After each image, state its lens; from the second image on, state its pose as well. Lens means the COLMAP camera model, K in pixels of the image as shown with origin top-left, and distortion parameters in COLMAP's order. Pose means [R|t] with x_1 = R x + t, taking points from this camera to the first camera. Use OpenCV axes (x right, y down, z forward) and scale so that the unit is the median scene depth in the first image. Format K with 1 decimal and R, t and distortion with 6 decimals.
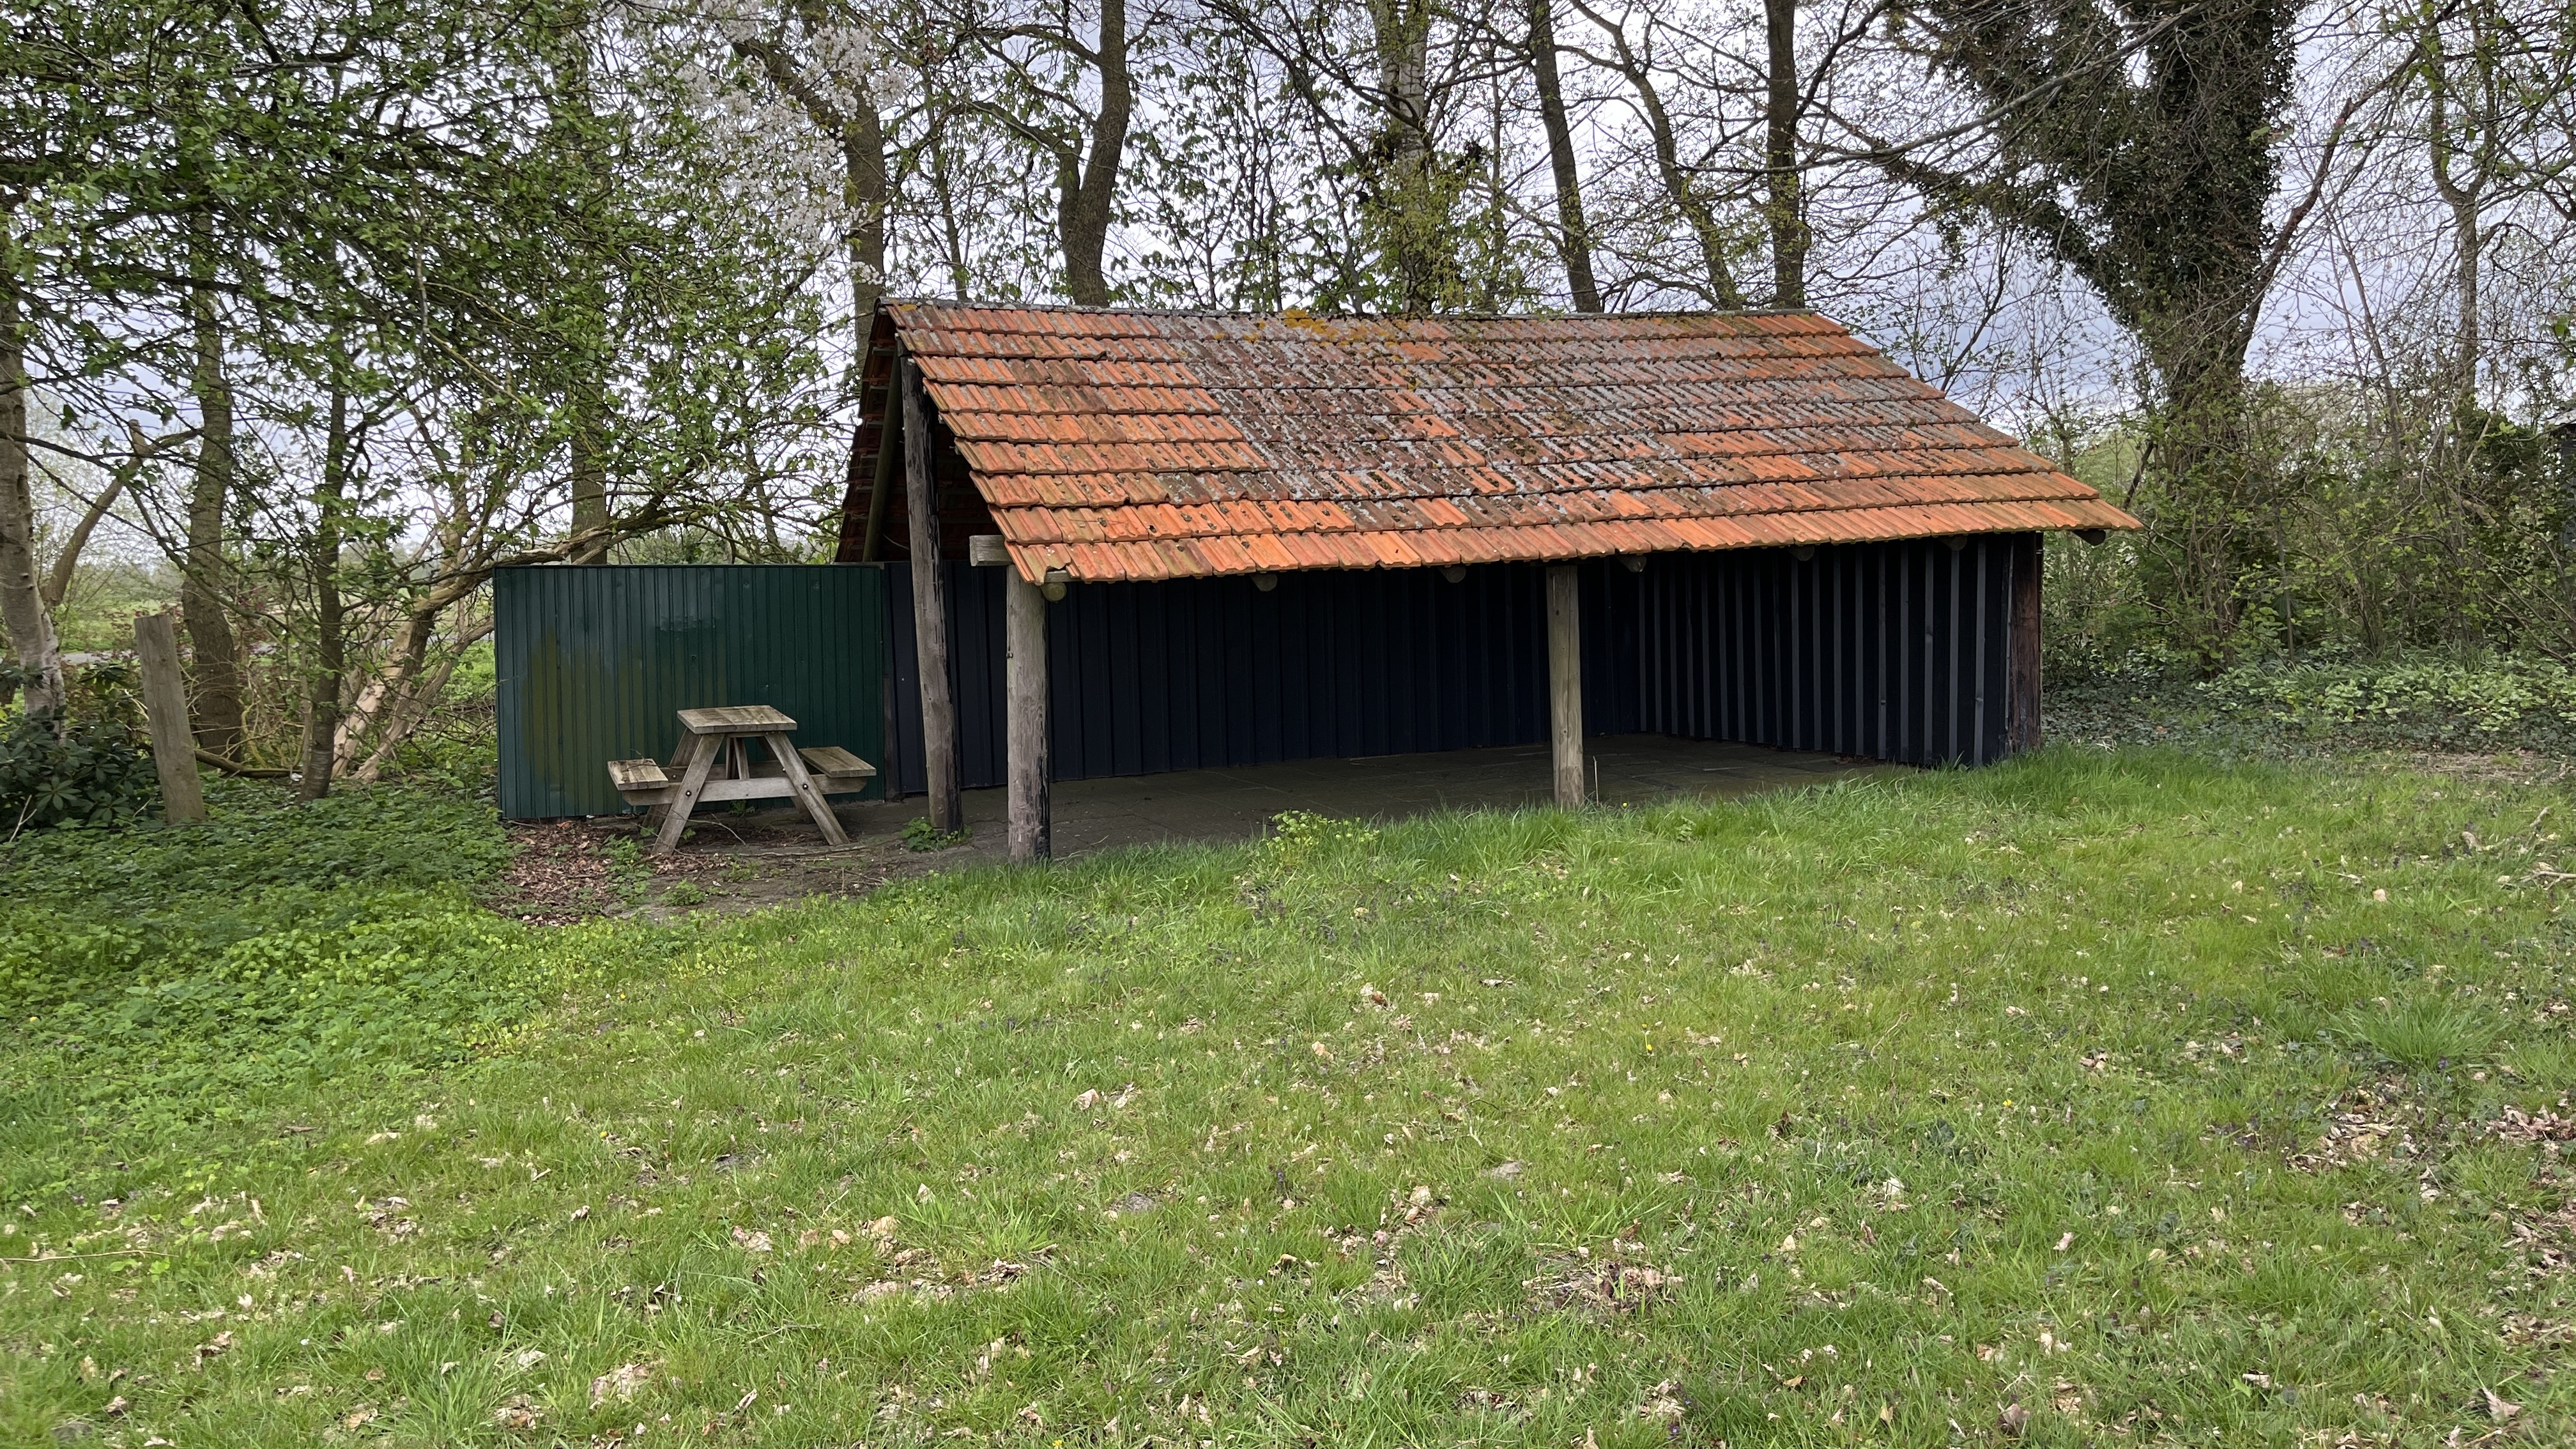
lens RADIAL K [[2147.6, 0, 1288.0], [0, 2147.6, 724.5], [0, 0, 1]] dist [0.000905, -0.001602]
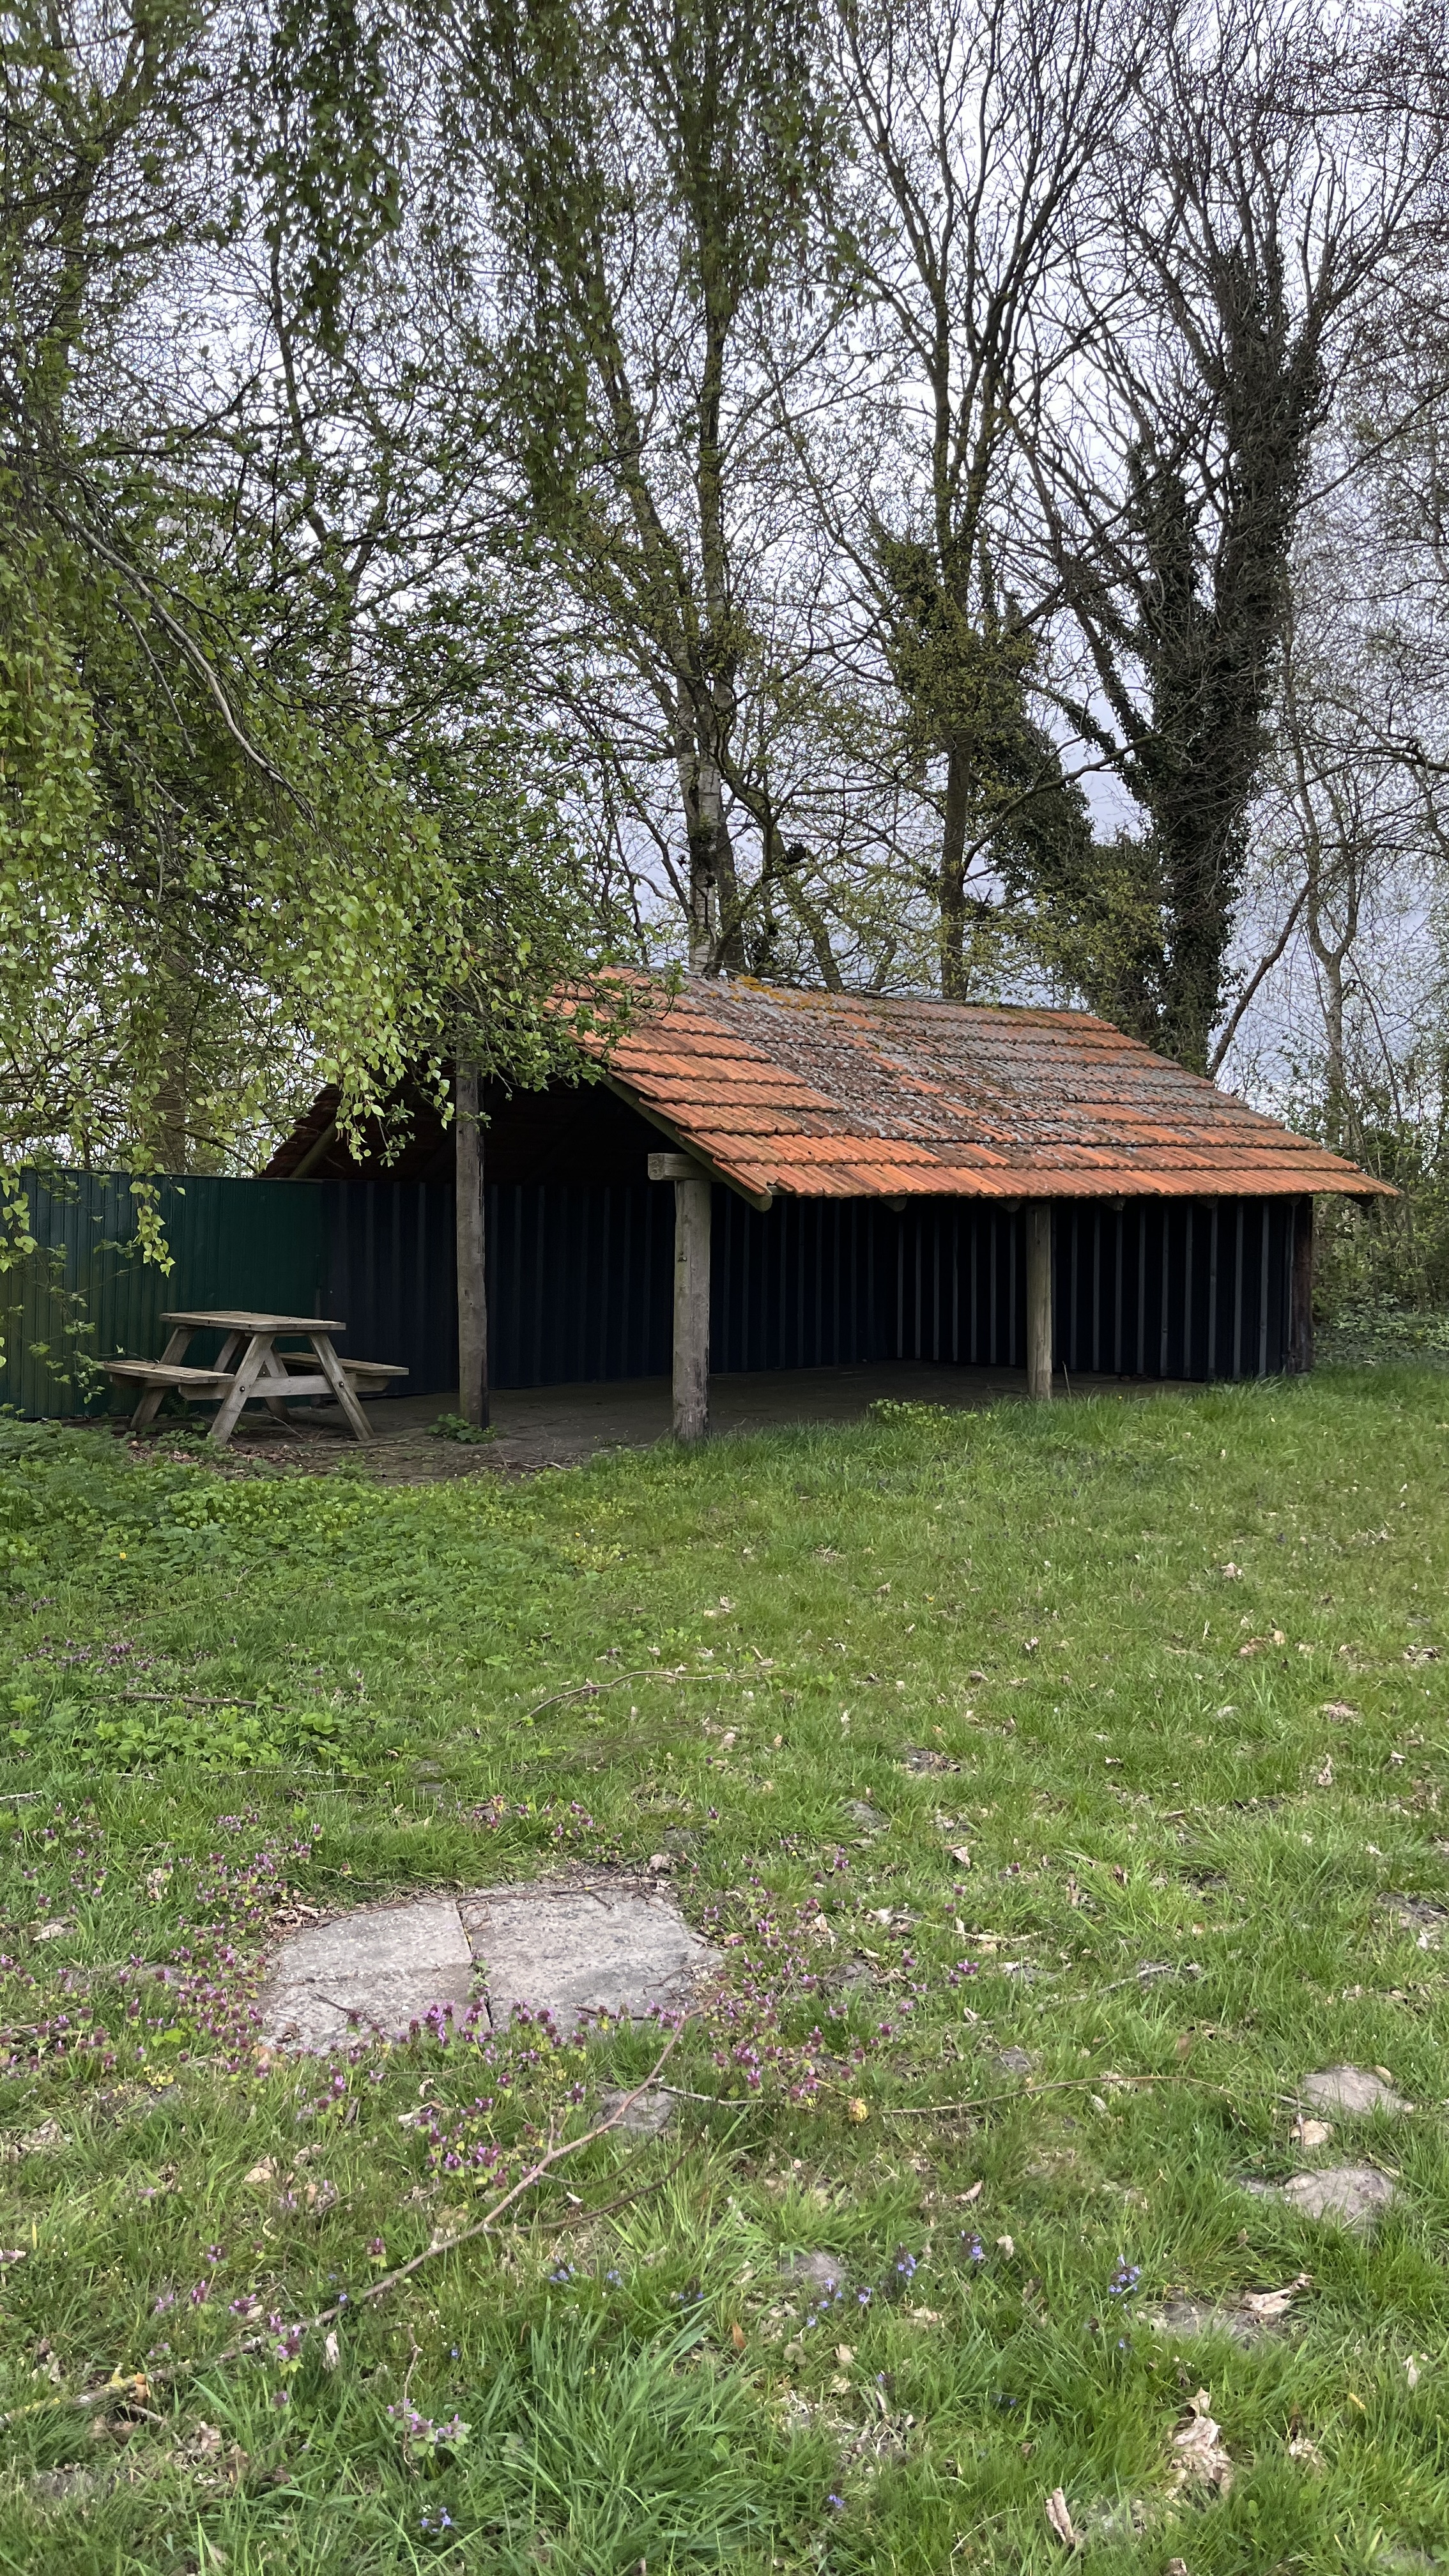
lens RADIAL K [[2147.6, 0, 724.5], [0, 2147.6, 1288.0], [0, 0, 1]] dist [0.000905, -0.001602]
pose [[0.923322, 0.027990, 0.383006, -0.464771], [-0.008058, 0.998533, -0.053546, 0.037496], [-0.383942, 0.046354, 0.922193, -0.056690]]
